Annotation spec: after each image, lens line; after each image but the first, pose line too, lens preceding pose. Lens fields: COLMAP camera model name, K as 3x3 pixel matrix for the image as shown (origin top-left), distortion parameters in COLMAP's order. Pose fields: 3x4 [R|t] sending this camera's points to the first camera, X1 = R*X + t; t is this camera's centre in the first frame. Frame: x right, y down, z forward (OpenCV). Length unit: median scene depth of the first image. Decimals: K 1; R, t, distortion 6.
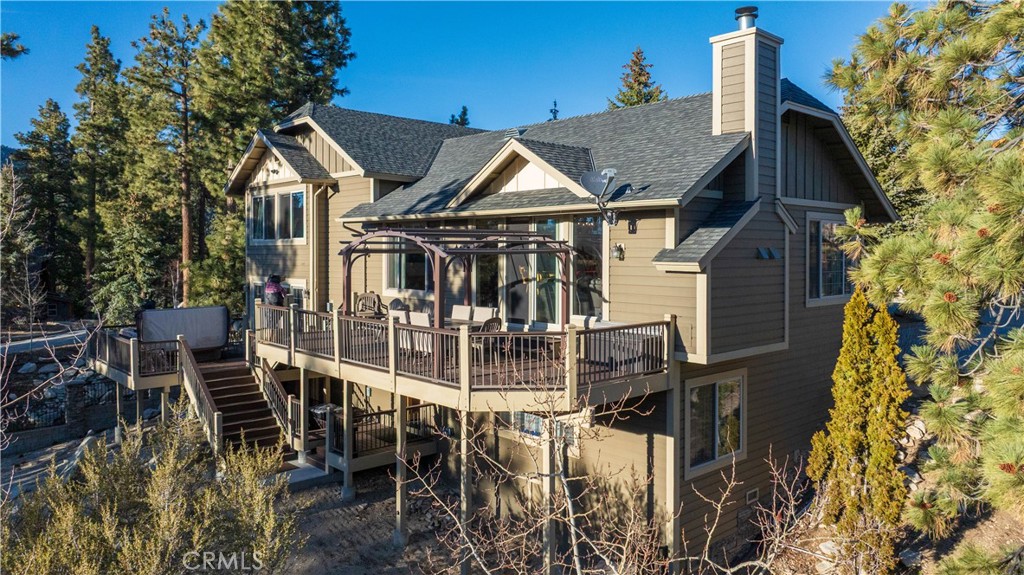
lens RADIAL K [[713.2, 0, 512.0], [0, 713.2, 287.5], [0, 0, 1]] dist [-0.001509, -0.000326]
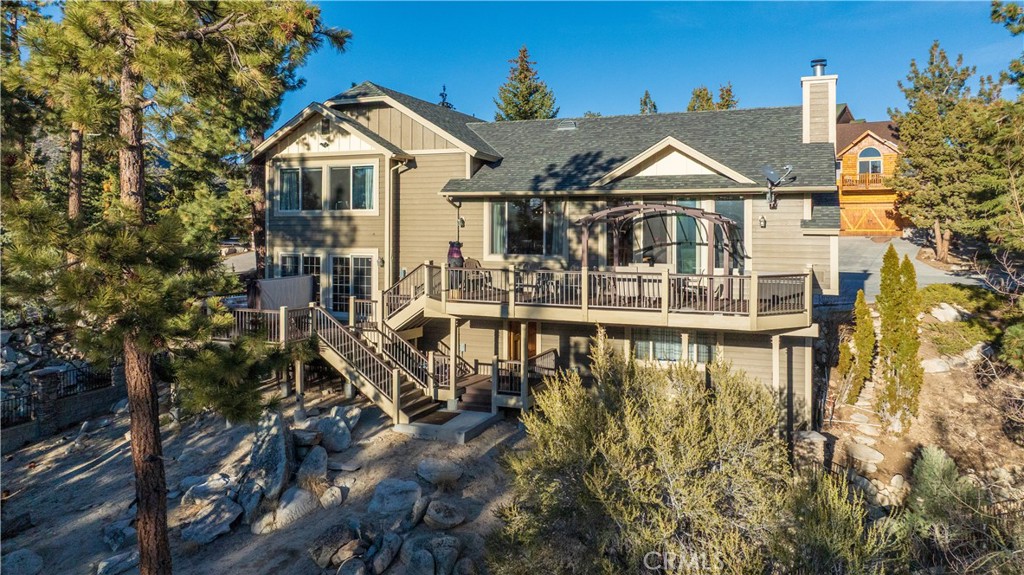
lens RADIAL K [[724.9, 0, 511.9], [0, 724.9, 258.1], [0, 0, 1]] dist [-0.042608, -0.000012]
pose [[0.908707, -0.016172, 0.417121, -0.820999], [0.020518, 0.999772, -0.005938, 0.018762], [-0.416930, 0.013954, 0.908831, -0.089312]]
